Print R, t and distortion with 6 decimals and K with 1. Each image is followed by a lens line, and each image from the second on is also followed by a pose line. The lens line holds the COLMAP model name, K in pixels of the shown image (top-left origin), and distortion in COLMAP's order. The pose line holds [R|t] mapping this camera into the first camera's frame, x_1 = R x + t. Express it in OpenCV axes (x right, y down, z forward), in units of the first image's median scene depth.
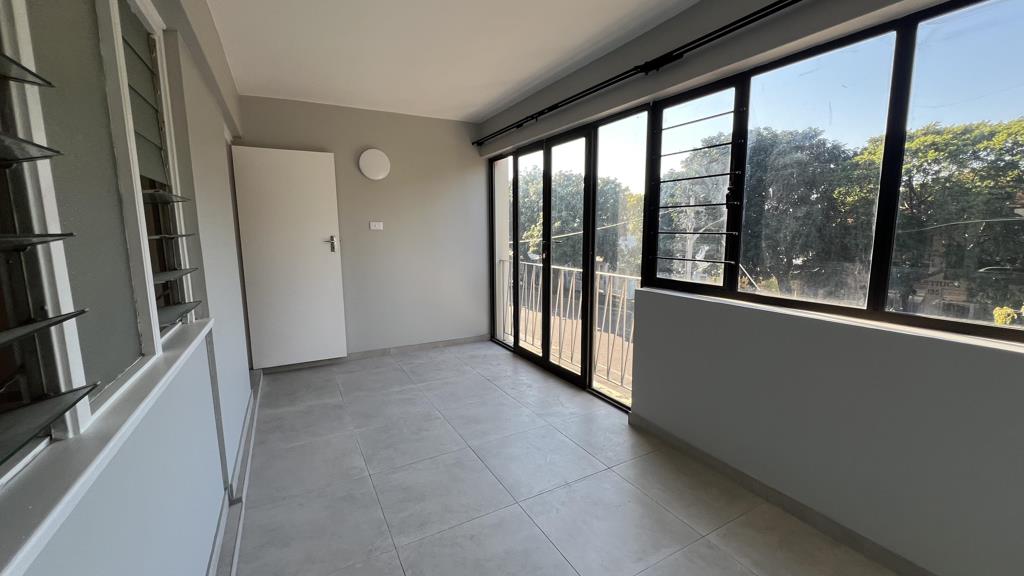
lens RADIAL K [[407.8, 0, 508.3], [0, 407.8, 289.3], [0, 0, 1]] dist [-0.001351, -0.000022]
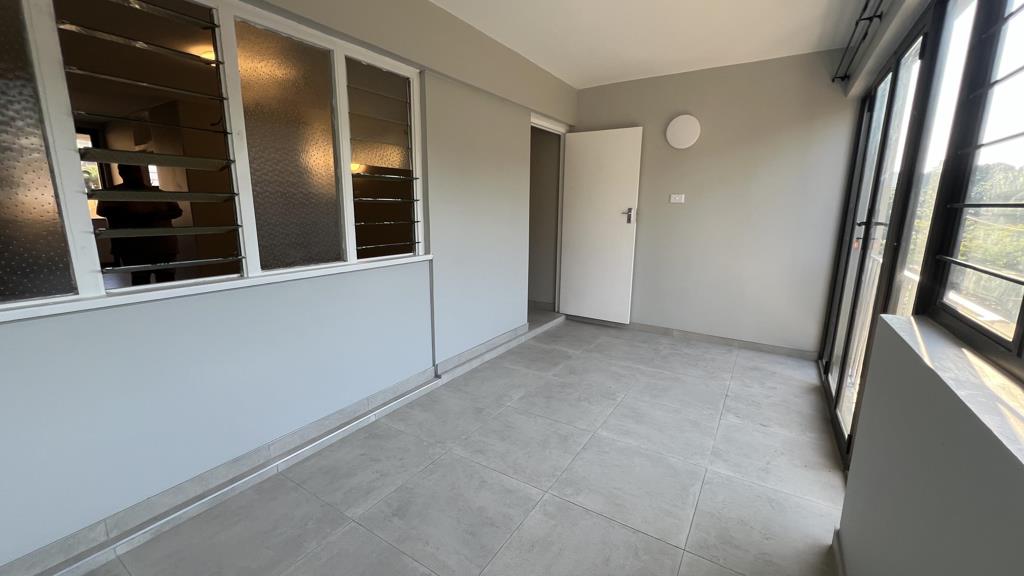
lens RADIAL K [[407.8, 0, 509.8], [0, 407.8, 285.3], [0, 0, 1]] dist [-0.001351, -0.000022]
pose [[0.482943, 0.178844, -0.857194, 0.356572], [-0.140267, 0.982080, 0.125873, -0.023906], [0.864344, 0.059447, 0.499375, 0.221364]]
